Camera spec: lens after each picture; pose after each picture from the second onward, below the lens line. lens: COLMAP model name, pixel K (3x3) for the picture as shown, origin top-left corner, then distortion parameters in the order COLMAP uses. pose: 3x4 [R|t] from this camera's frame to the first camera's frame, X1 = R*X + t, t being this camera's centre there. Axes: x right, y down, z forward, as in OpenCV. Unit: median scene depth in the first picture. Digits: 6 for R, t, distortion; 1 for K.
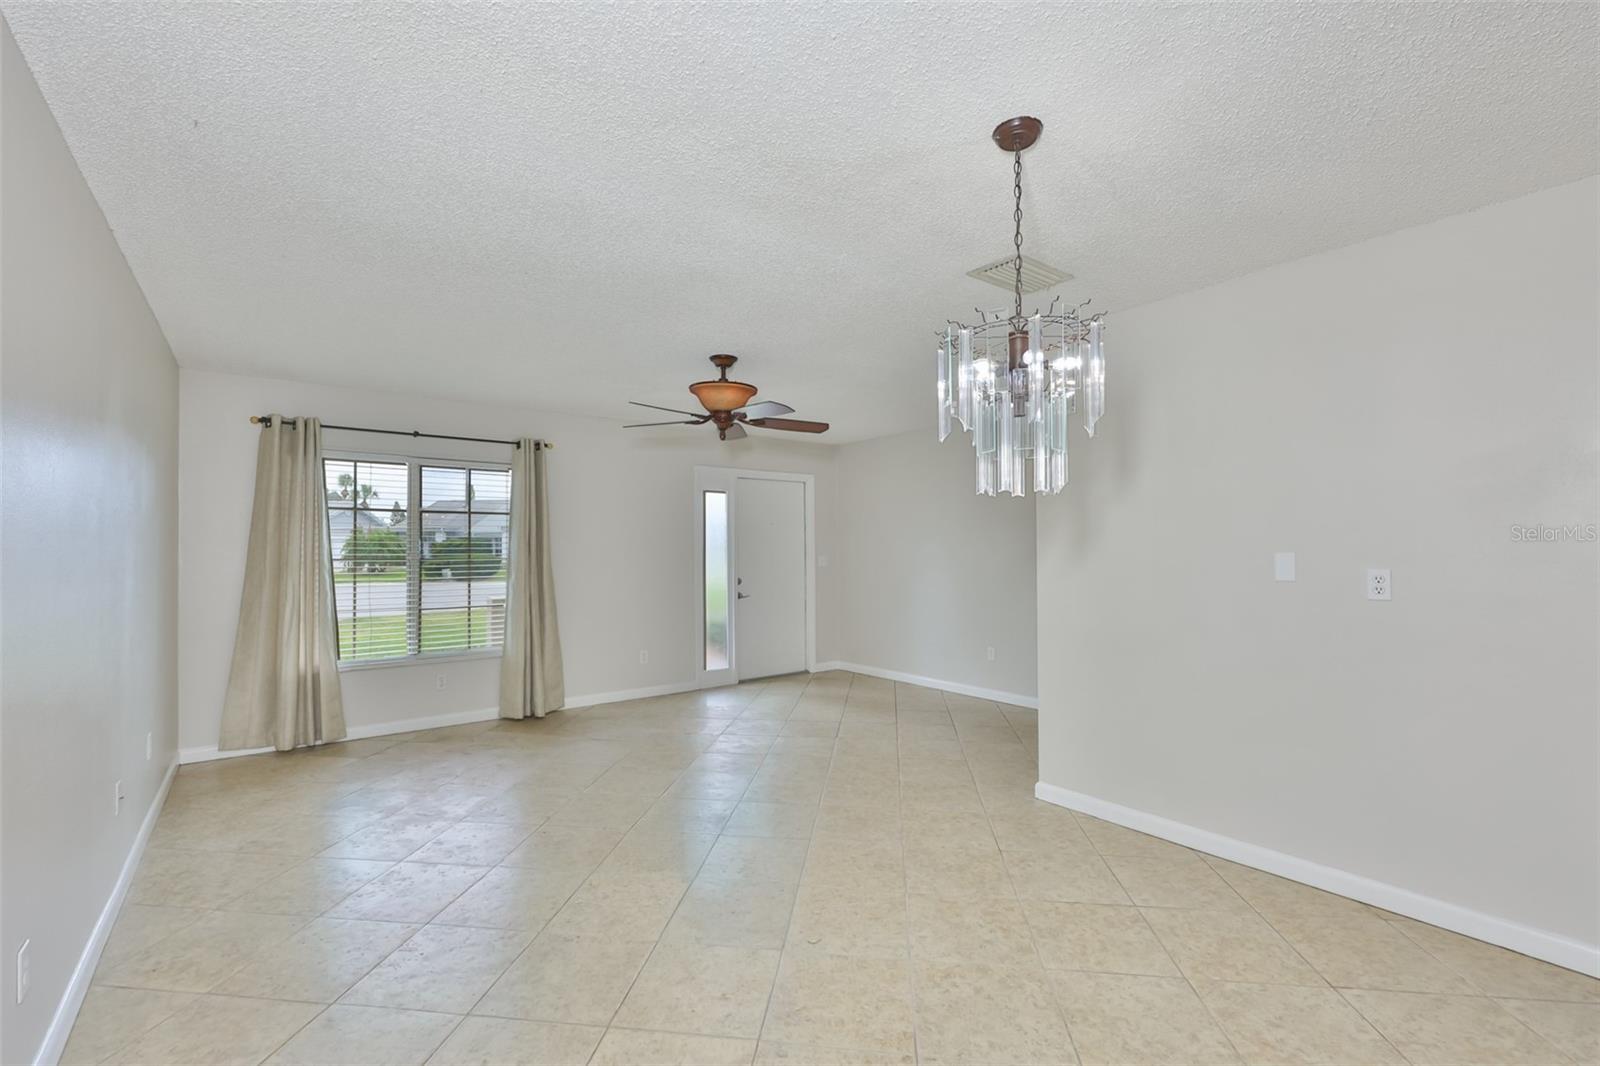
lens RADIAL K [[686.2, 0, 793.3], [0, 686.2, 547.1], [0, 0, 1]] dist [-0.003485, 0.000344]
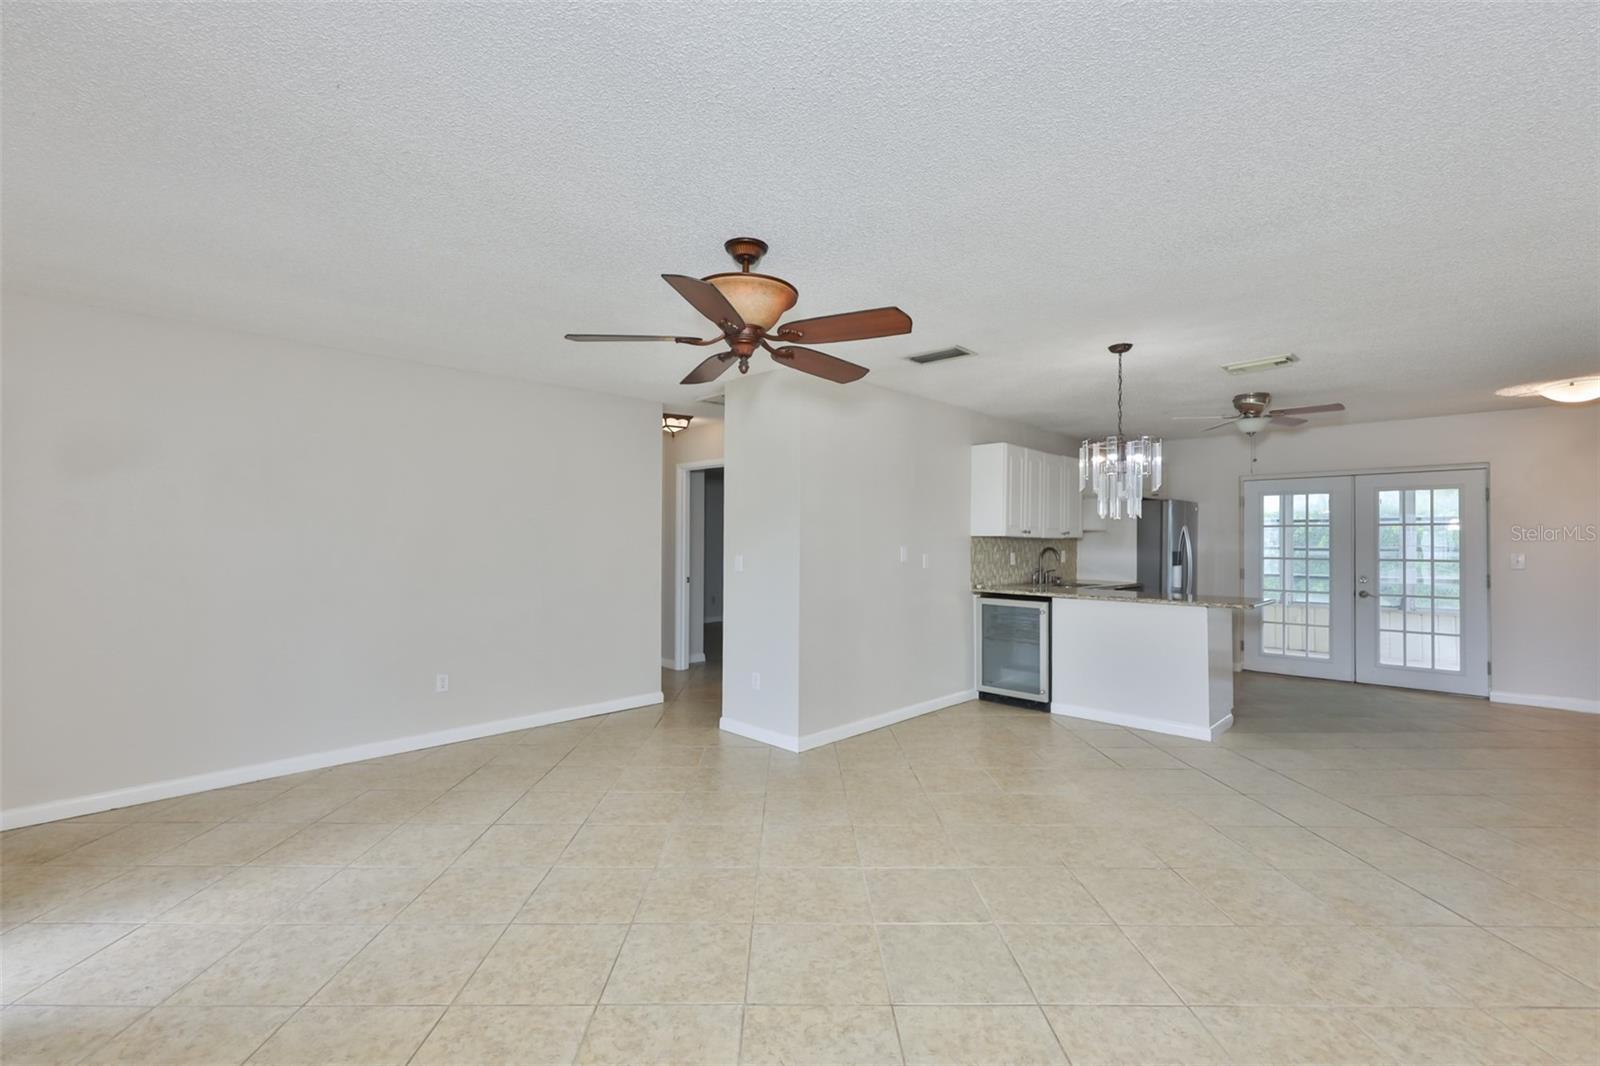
lens RADIAL K [[686.2, 0, 797.4], [0, 686.2, 535.6], [0, 0, 1]] dist [-0.003485, 0.000344]
pose [[-0.131381, 0.013583, 0.991239, -0.742885], [-0.004214, 0.999889, -0.014260, 0.003895], [-0.991323, -0.006050, -0.131310, 1.027771]]
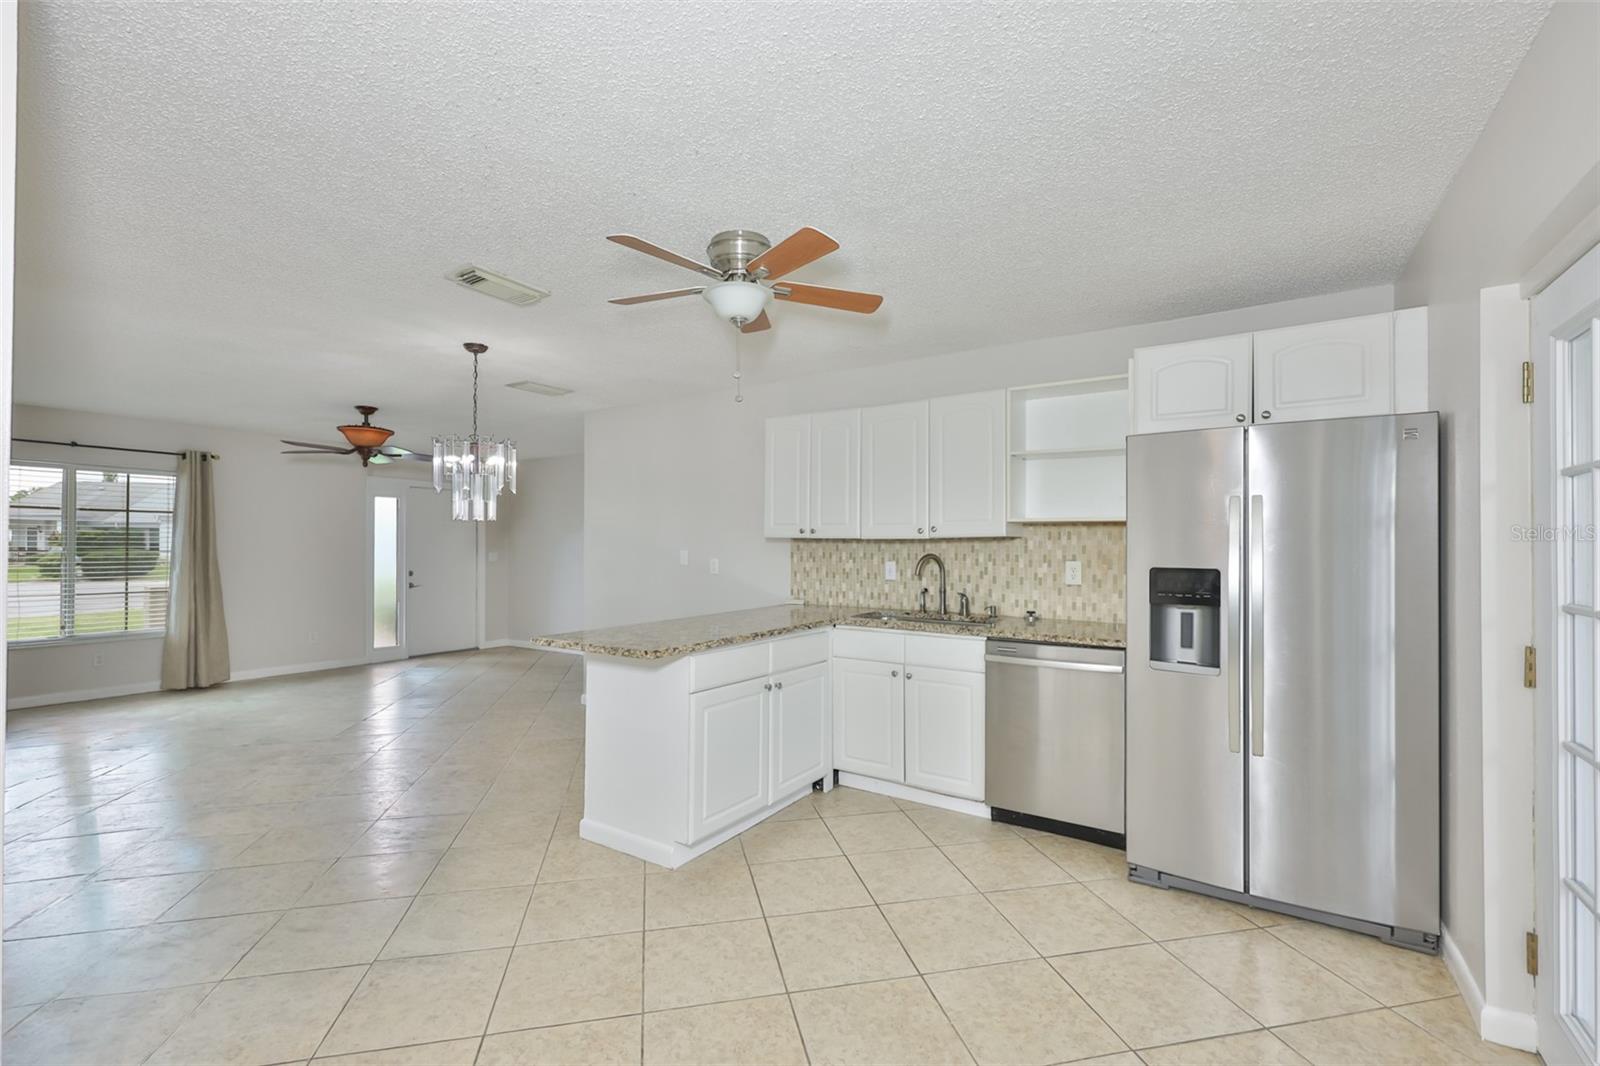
lens RADIAL K [[686.2, 0, 791.8], [0, 686.2, 543.7], [0, 0, 1]] dist [-0.003485, 0.000344]
pose [[0.942711, 0.008956, 0.333491, 0.247041], [-0.007723, 0.999958, -0.005024, -0.001684], [-0.333522, 0.002160, 0.942740, -0.583525]]
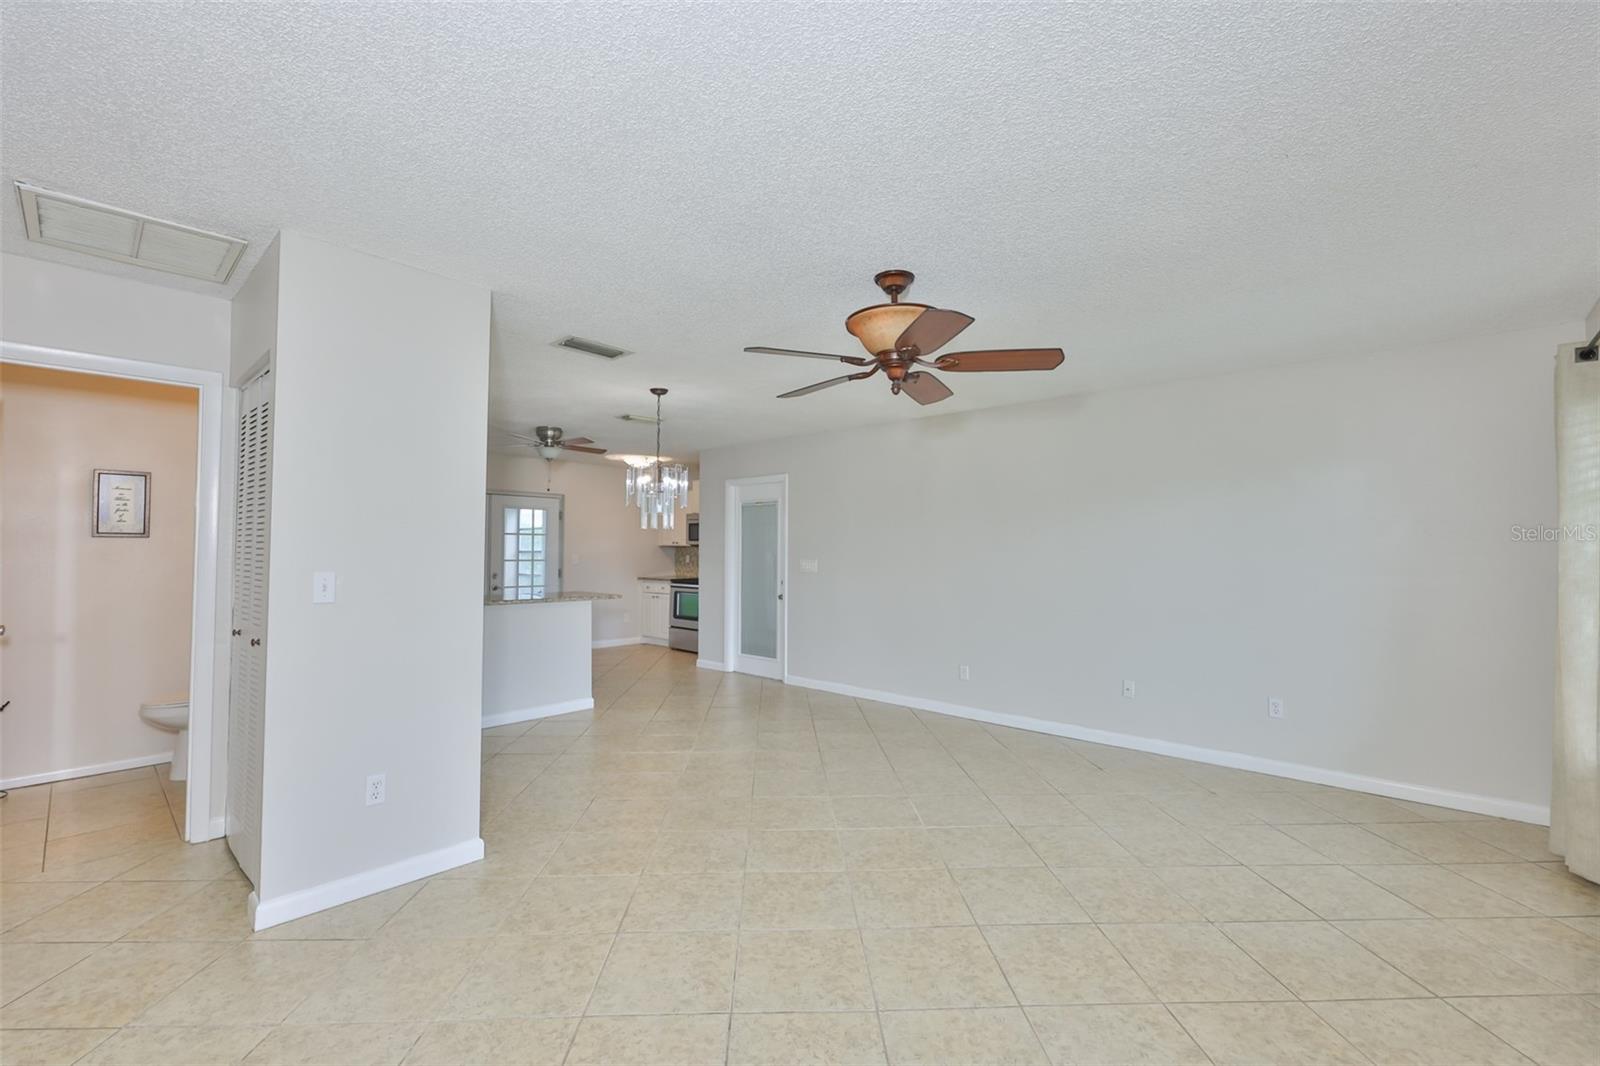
lens RADIAL K [[686.2, 0, 786.2], [0, 686.2, 526.6], [0, 0, 1]] dist [-0.003485, 0.000344]
pose [[-0.988775, -0.000679, -0.149413, 0.108972], [0.004304, 0.999445, -0.033025, 0.000675], [0.149352, -0.033297, -0.988223, 1.659994]]
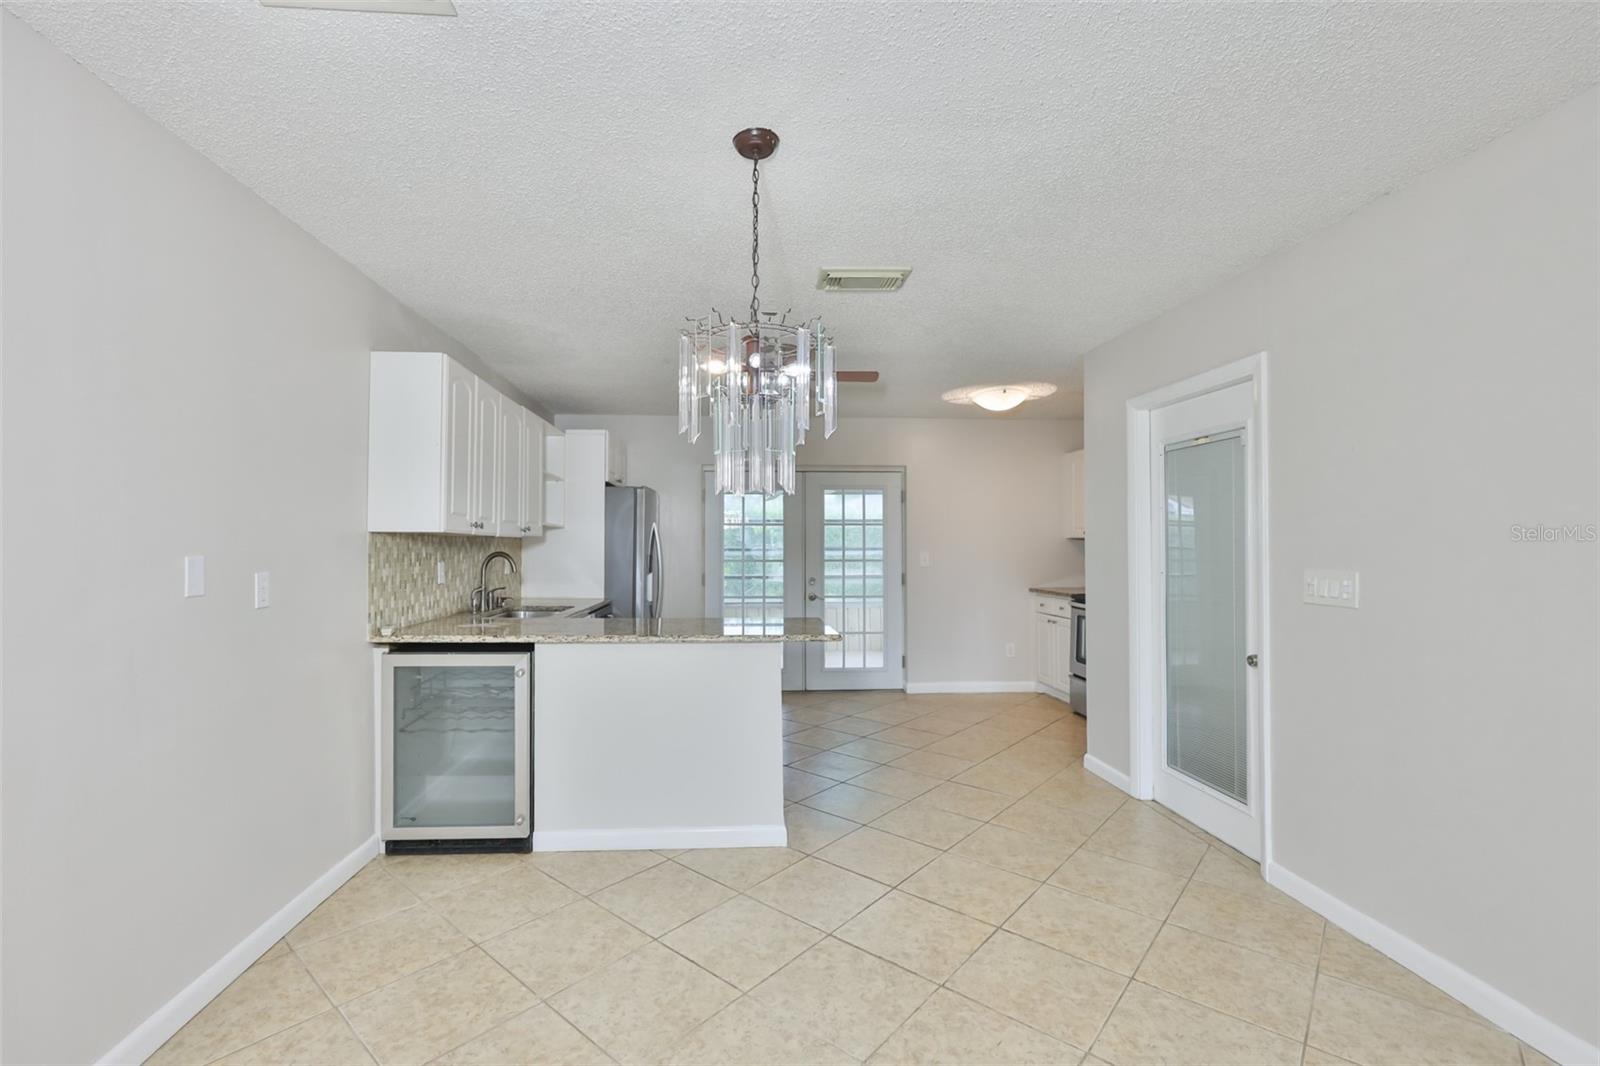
lens RADIAL K [[686.2, 0, 760.2], [0, 686.2, 532.7], [0, 0, 1]] dist [-0.003485, 0.000344]
pose [[-0.820701, 0.019633, 0.571021, -0.117213], [0.007134, 0.999684, -0.024119, 0.004504], [-0.571314, -0.015721, -0.820581, 0.834213]]
